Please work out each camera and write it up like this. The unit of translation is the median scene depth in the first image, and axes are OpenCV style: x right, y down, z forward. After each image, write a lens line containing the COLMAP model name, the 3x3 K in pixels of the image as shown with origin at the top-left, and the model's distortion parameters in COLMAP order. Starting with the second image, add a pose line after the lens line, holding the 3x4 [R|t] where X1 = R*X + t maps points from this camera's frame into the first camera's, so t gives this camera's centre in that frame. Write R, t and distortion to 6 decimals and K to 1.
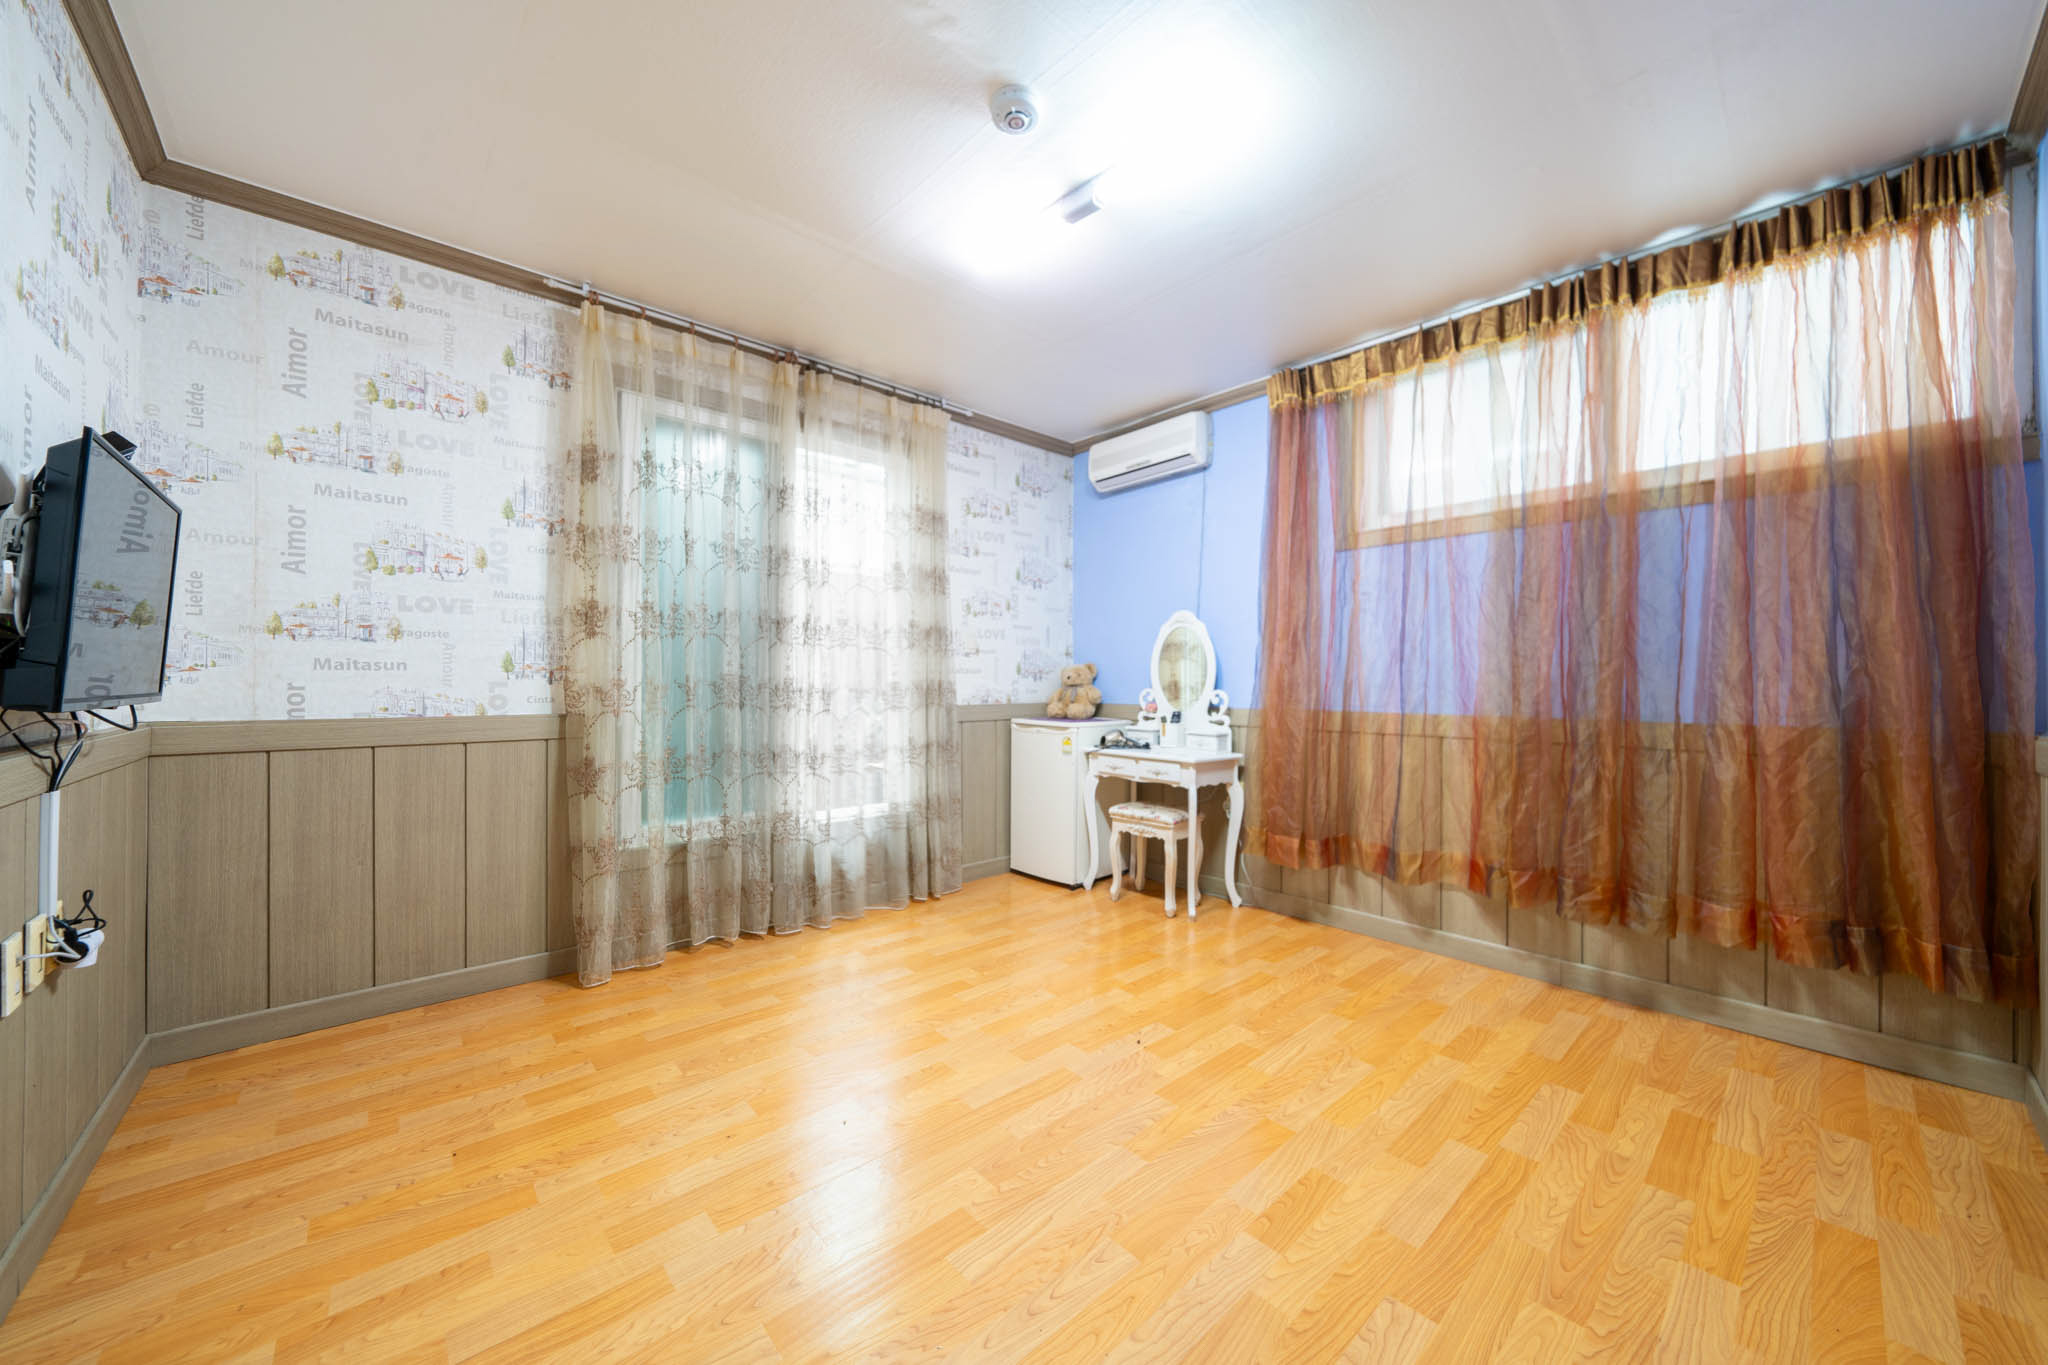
lens RADIAL K [[722.0, 0, 1047.5], [0, 722.0, 685.0], [0, 0, 1]] dist [-0.013906, 0.001199]
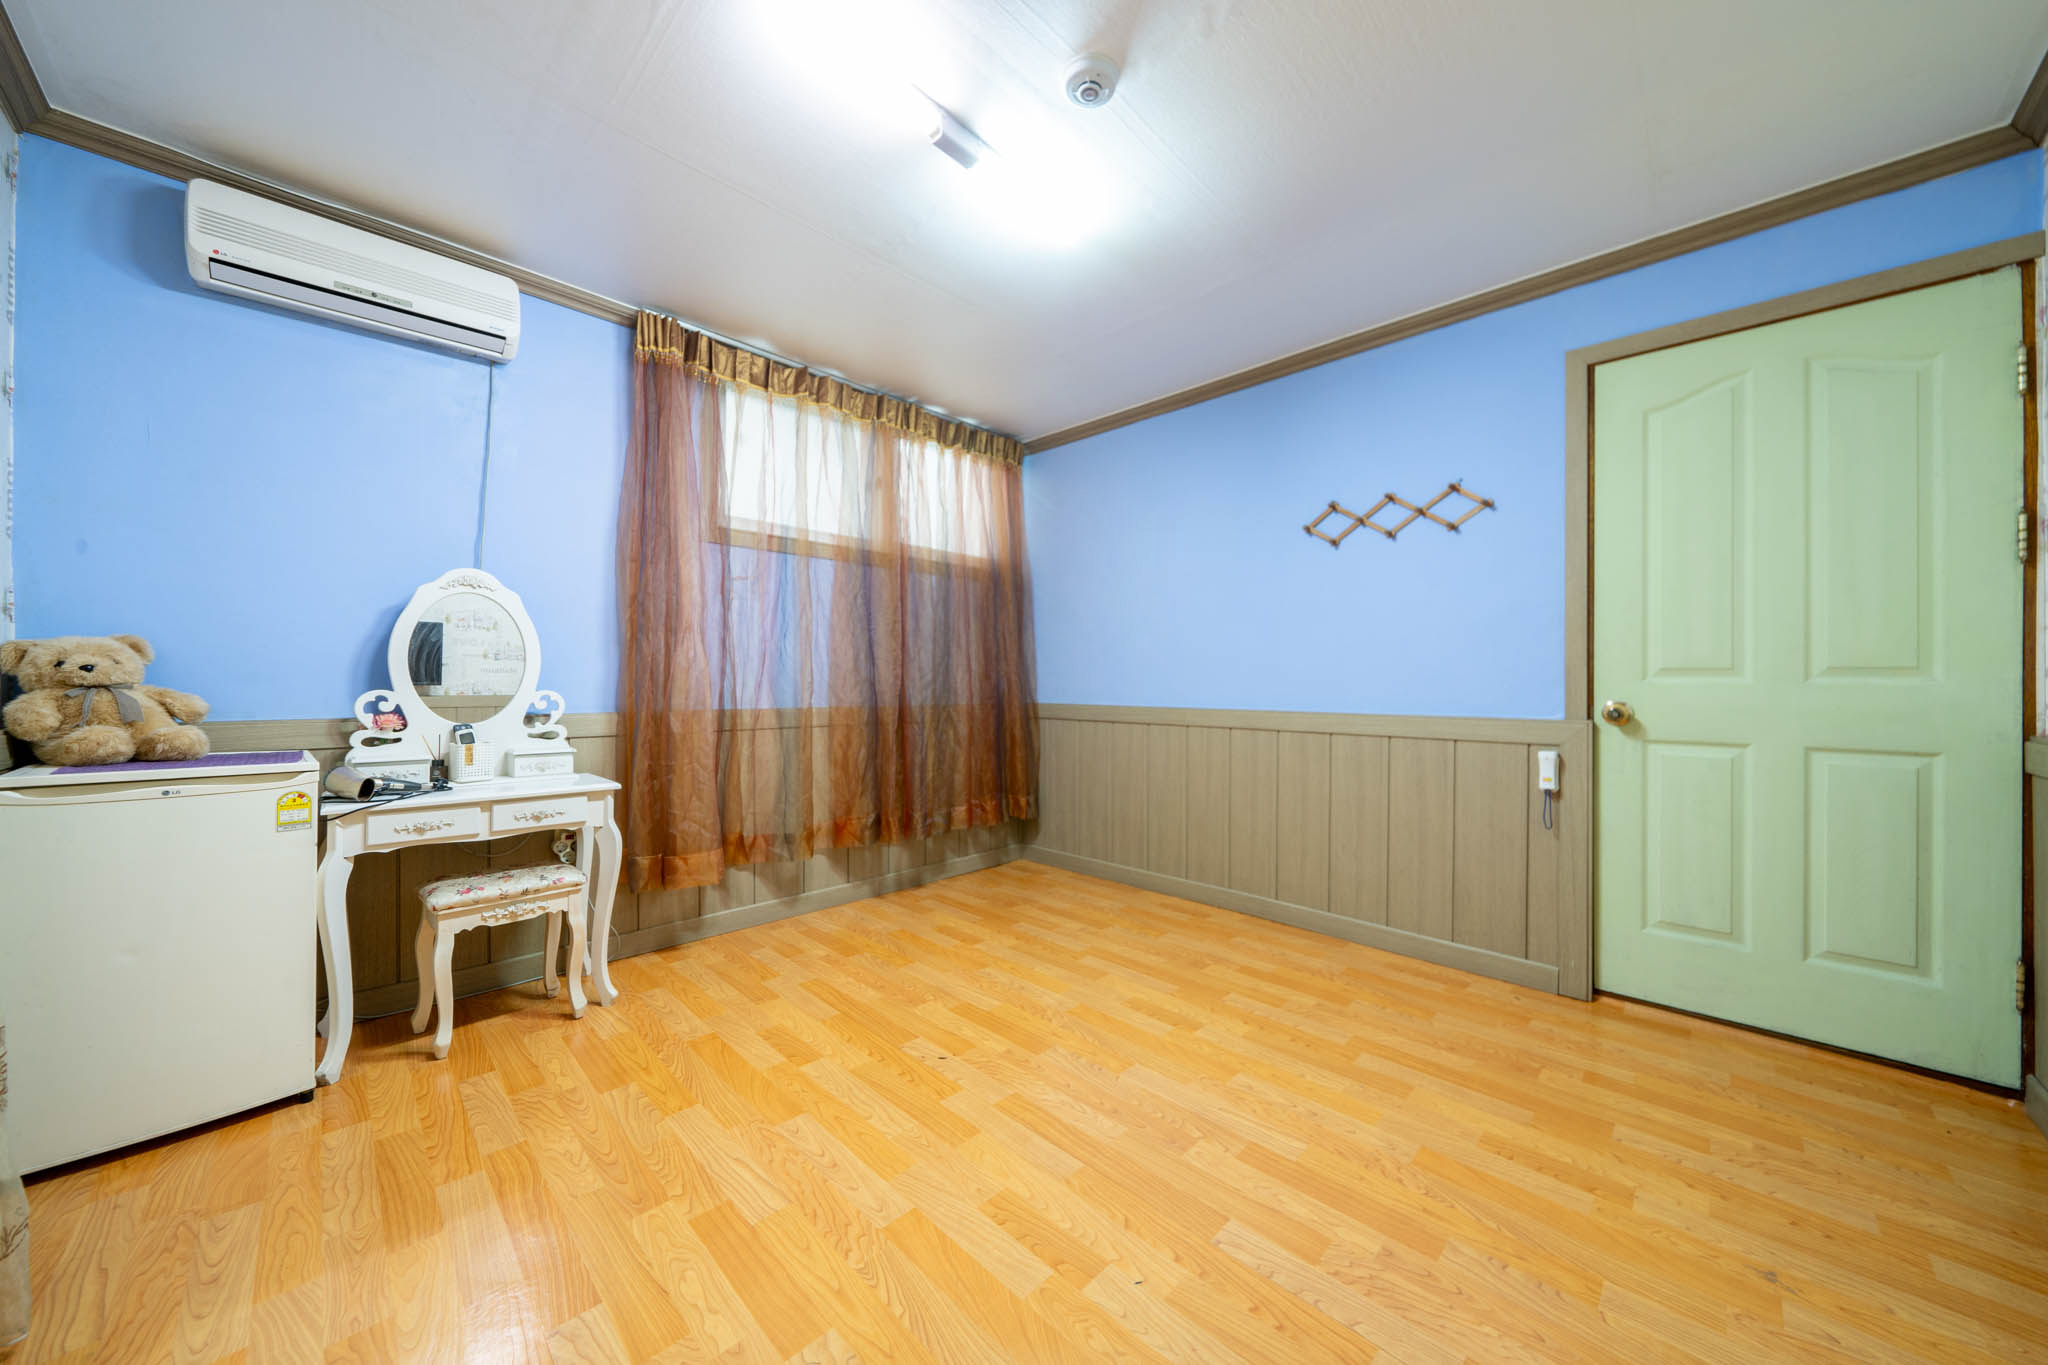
lens RADIAL K [[710.3, 0, 1008.8], [0, 710.3, 679.2], [0, 0, 1]] dist [-0.002693, 0.000889]
pose [[-0.032661, 0.000400, 0.999466, -0.626698], [0.004991, 0.999988, -0.000237, -0.001511], [-0.999454, 0.004980, -0.032662, 0.725536]]
